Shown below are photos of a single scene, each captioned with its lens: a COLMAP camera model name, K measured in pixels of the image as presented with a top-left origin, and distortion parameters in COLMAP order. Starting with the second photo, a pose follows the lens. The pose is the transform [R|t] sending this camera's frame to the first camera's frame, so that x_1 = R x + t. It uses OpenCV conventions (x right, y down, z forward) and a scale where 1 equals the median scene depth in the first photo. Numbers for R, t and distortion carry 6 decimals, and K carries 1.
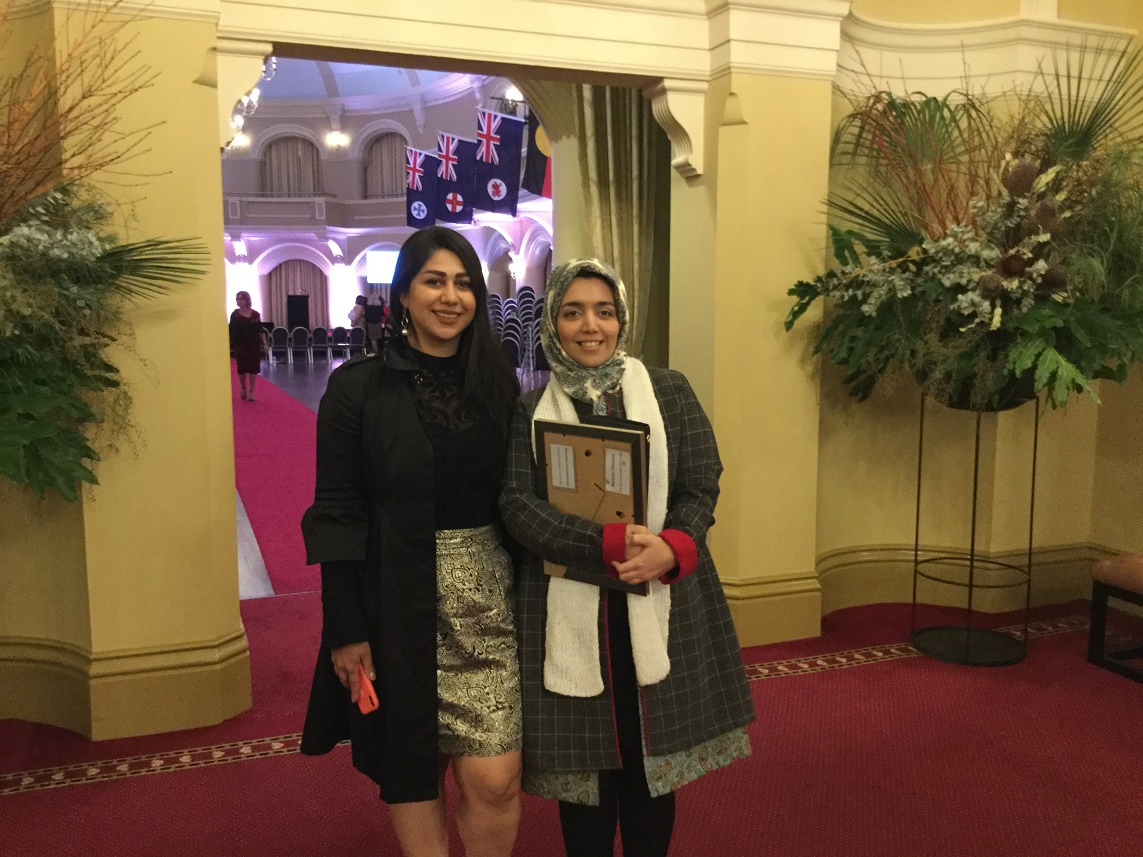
lens RADIAL K [[1045.6, 0, 567.2], [0, 1045.6, 434.1], [0, 0, 1]] dist [0.148438, -0.297591]
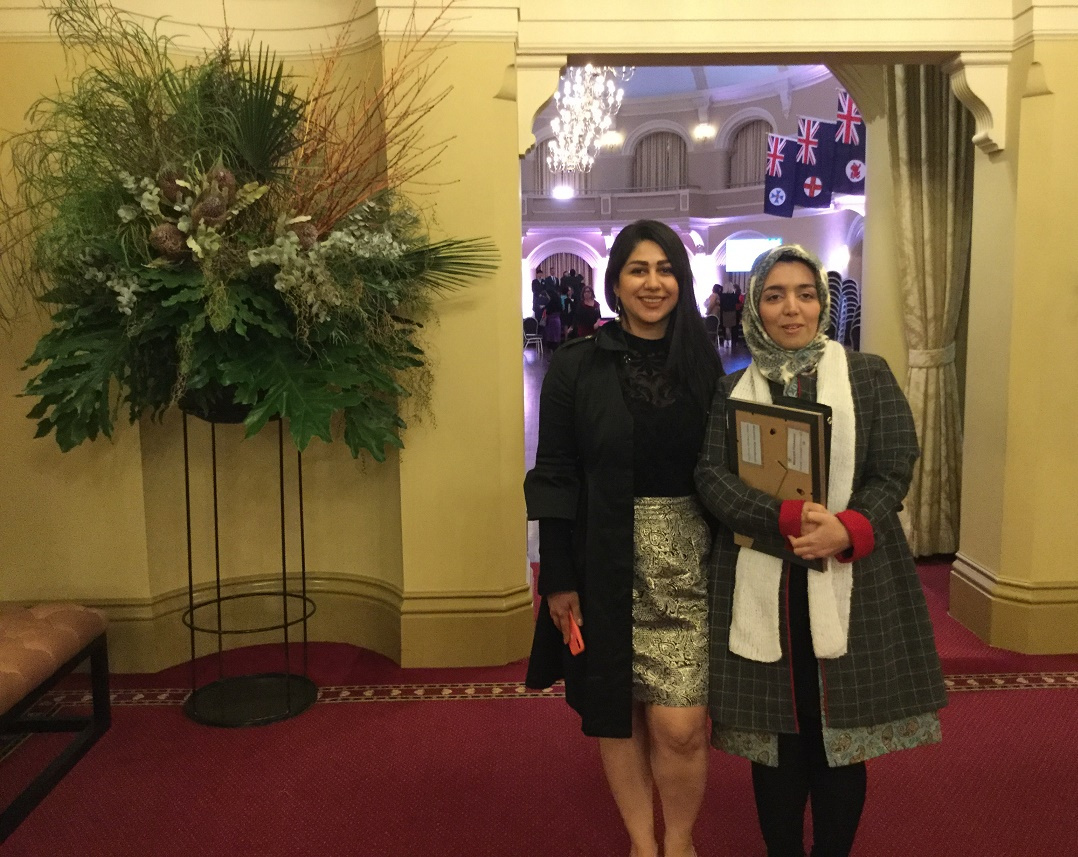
lens RADIAL K [[1051.1, 0, 565.1], [0, 1051.1, 429.5], [0, 0, 1]] dist [0.148161, -0.268909]
pose [[0.940617, 0.033239, -0.337839, 0.168420], [-0.031353, 0.999447, 0.011039, 0.010603], [0.338019, 0.000208, 0.941139, -0.061442]]
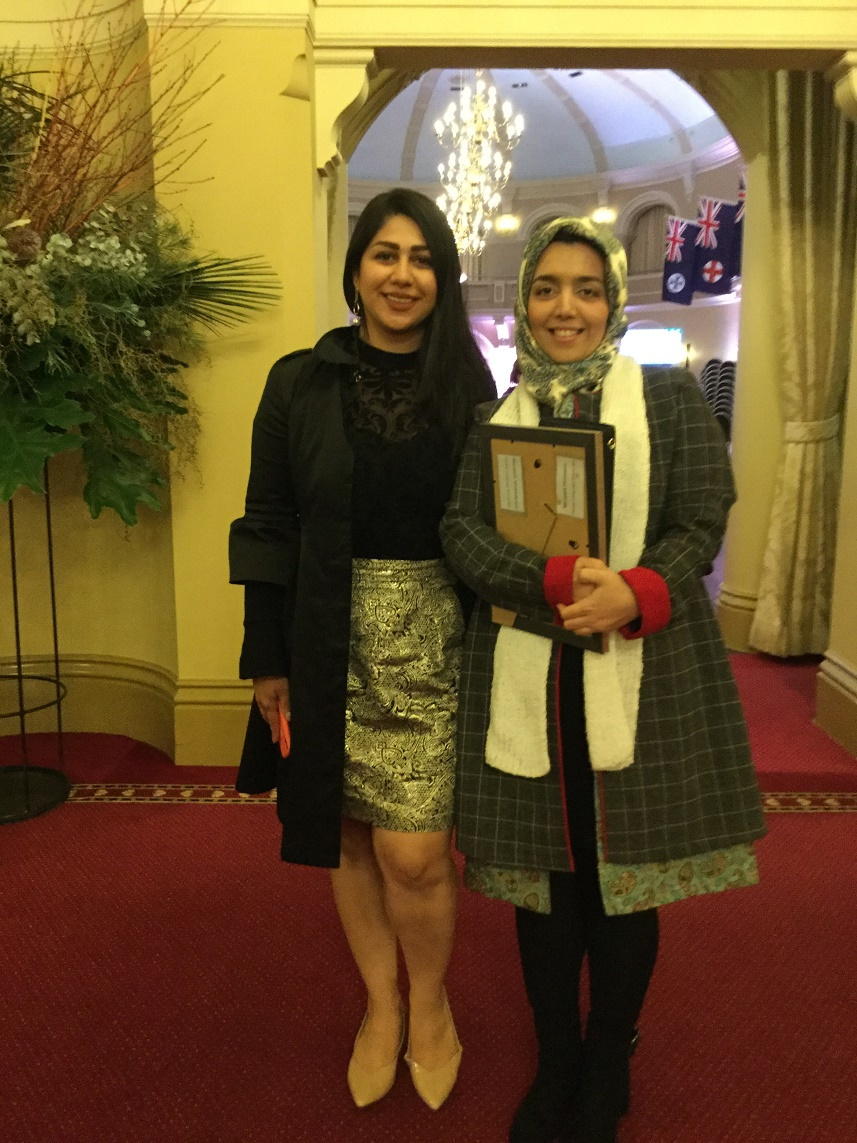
lens RADIAL K [[1045.6, 0, 428.5], [0, 1045.6, 571.5], [0, 0, 1]] dist [0.148438, -0.297591]
pose [[0.927550, 0.063337, -0.368292, 0.217399], [-0.046410, 0.997427, 0.054648, 0.052231], [0.370806, -0.033596, 0.928103, 0.222465]]
